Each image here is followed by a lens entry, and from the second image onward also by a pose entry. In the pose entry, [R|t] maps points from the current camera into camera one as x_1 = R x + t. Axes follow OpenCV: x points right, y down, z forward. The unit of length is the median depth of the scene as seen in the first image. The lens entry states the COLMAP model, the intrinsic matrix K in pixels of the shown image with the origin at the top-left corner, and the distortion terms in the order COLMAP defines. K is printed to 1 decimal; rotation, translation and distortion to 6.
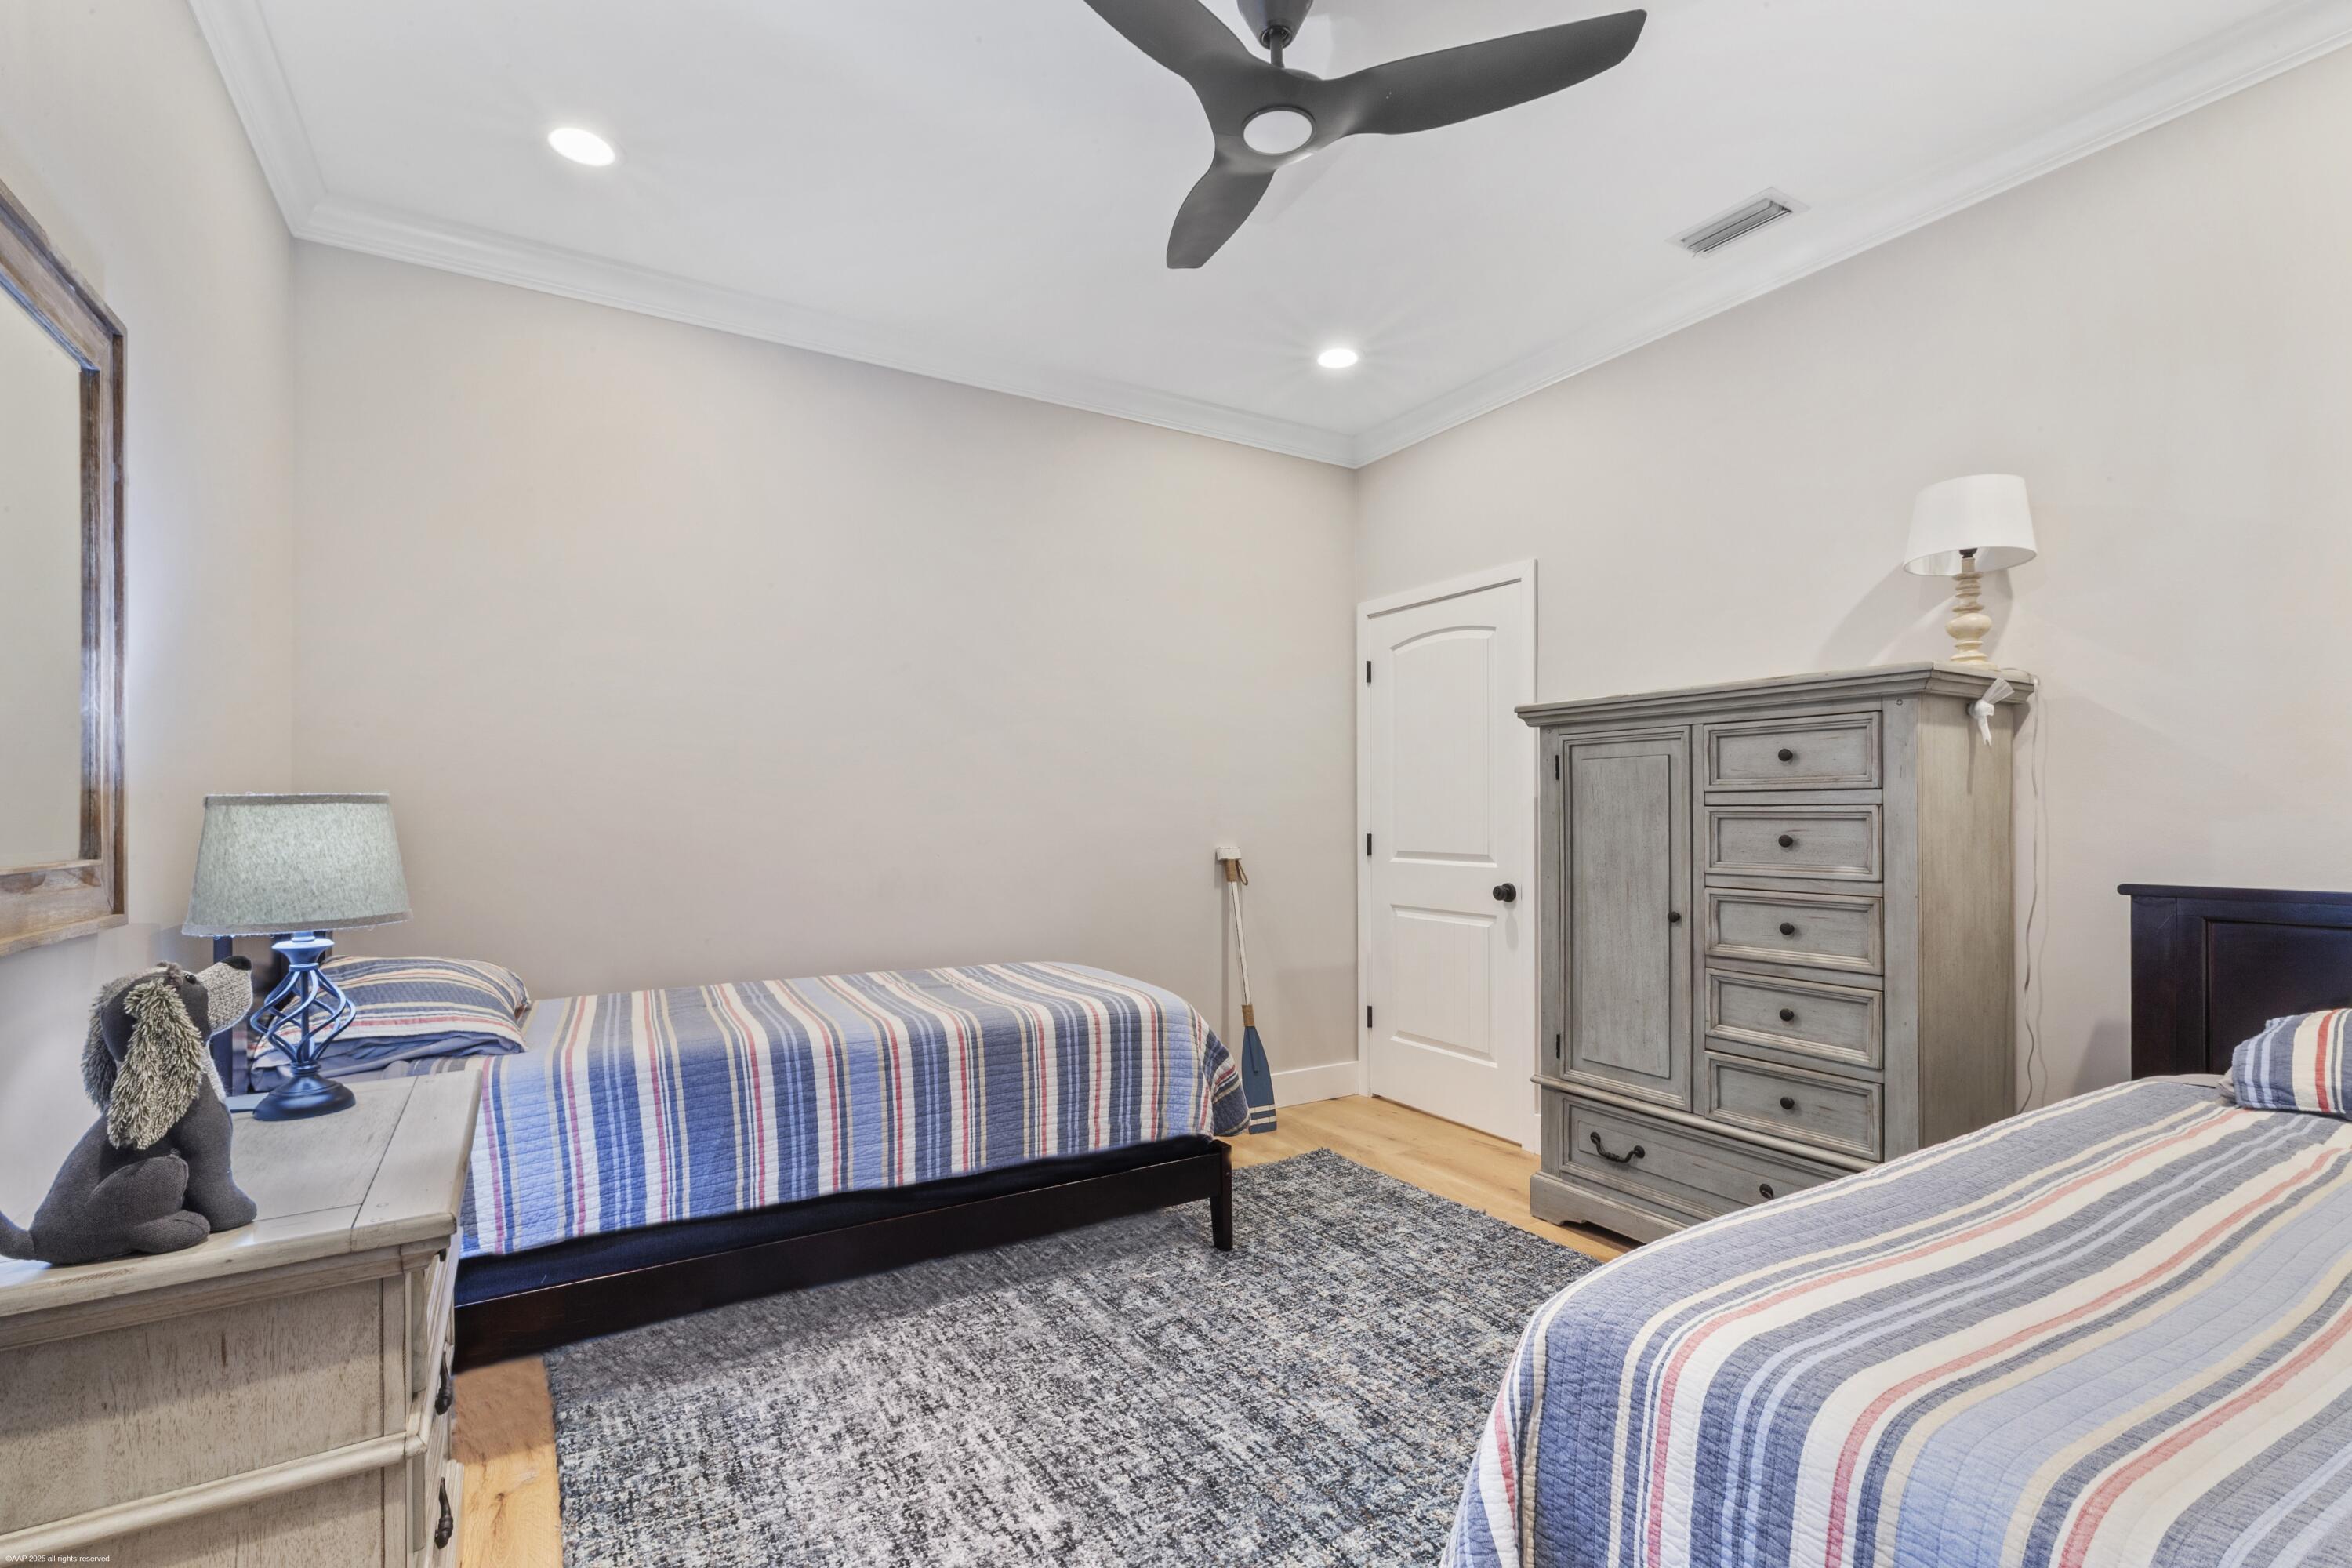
lens RADIAL K [[1075.7, 0, 1177.4], [0, 1075.7, 801.4], [0, 0, 1]] dist [0.003449, 0.000009]
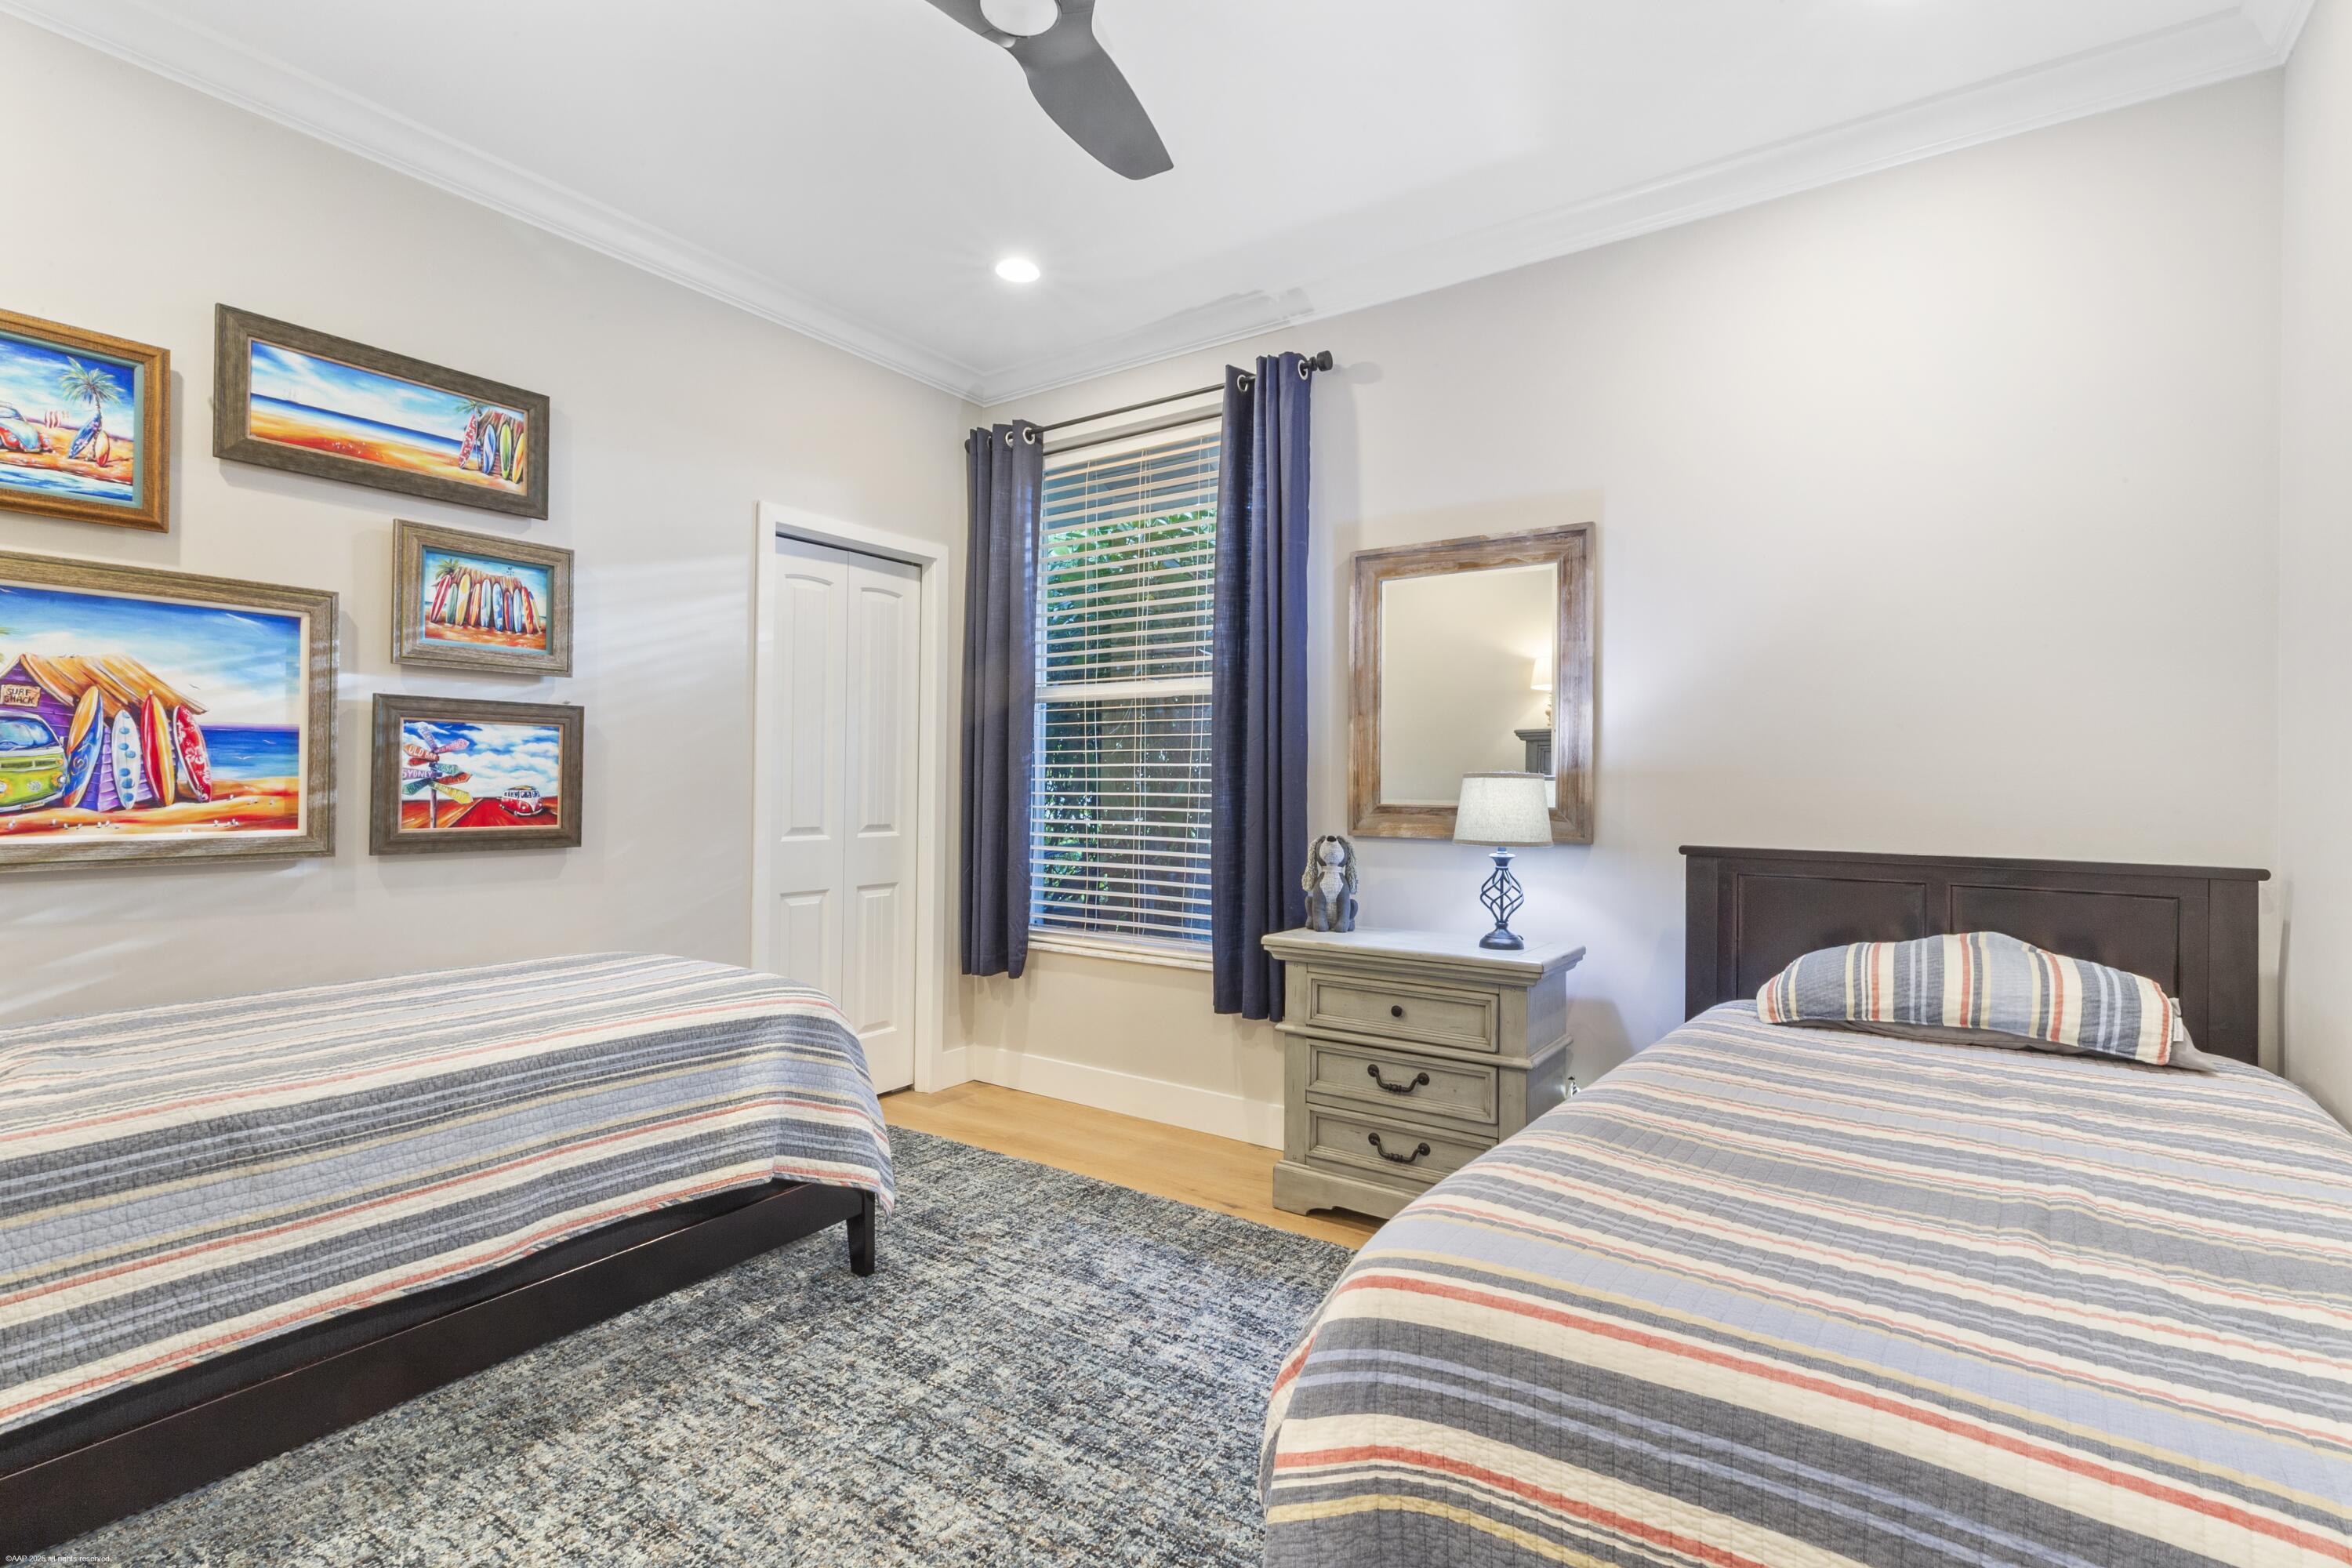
lens RADIAL K [[1075.7, 0, 1176.9], [0, 1075.7, 785.7], [0, 0, 1]] dist [0.003449, 0.000009]
pose [[-0.911011, -0.004002, -0.412363, 0.343558], [-0.002606, 0.999989, -0.003947, 0.021060], [0.412375, -0.002522, -0.911011, 1.924496]]
